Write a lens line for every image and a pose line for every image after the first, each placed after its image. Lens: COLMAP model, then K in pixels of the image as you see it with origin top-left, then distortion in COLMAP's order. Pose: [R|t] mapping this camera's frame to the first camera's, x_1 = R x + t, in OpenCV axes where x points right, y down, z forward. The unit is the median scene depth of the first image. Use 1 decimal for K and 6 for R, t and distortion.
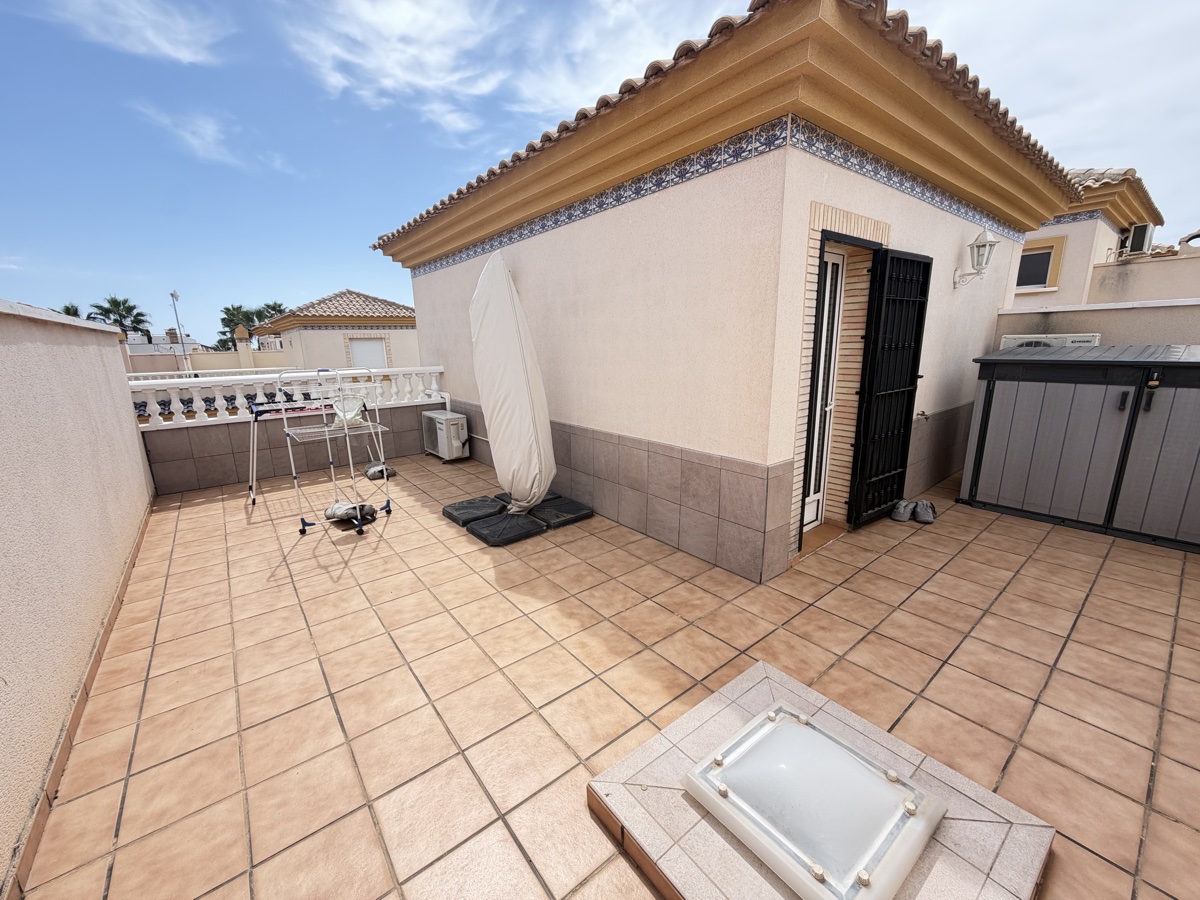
lens RADIAL K [[479.0, 0, 598.3], [0, 479.0, 452.1], [0, 0, 1]] dist [0.002022, -0.000087]
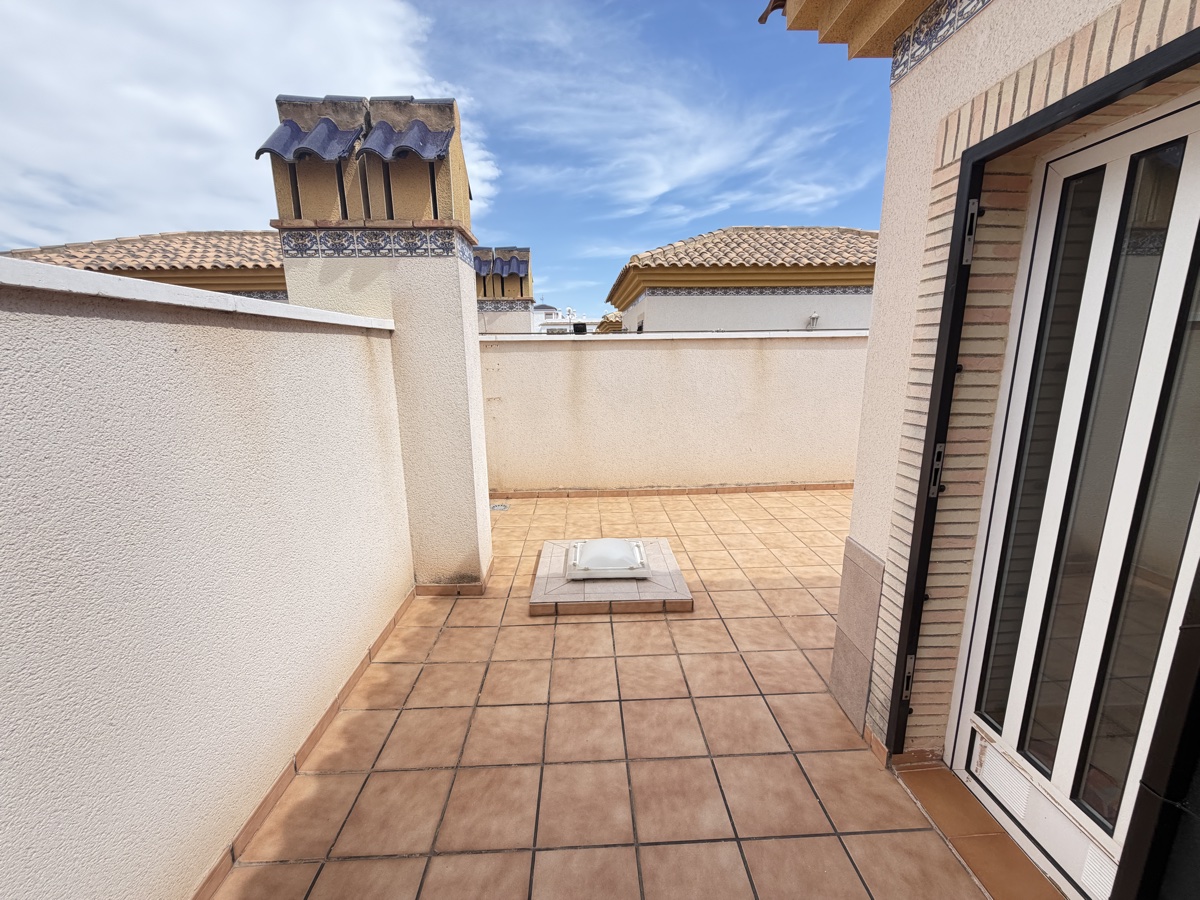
lens RADIAL K [[479.0, 0, 598.3], [0, 479.0, 452.1], [0, 0, 1]] dist [0.002022, -0.000087]
pose [[-0.595642, 0.192805, -0.779767, 1.265791], [-0.154959, 0.924948, 0.347071, -0.319130], [0.788162, 0.327562, -0.521061, 1.173506]]
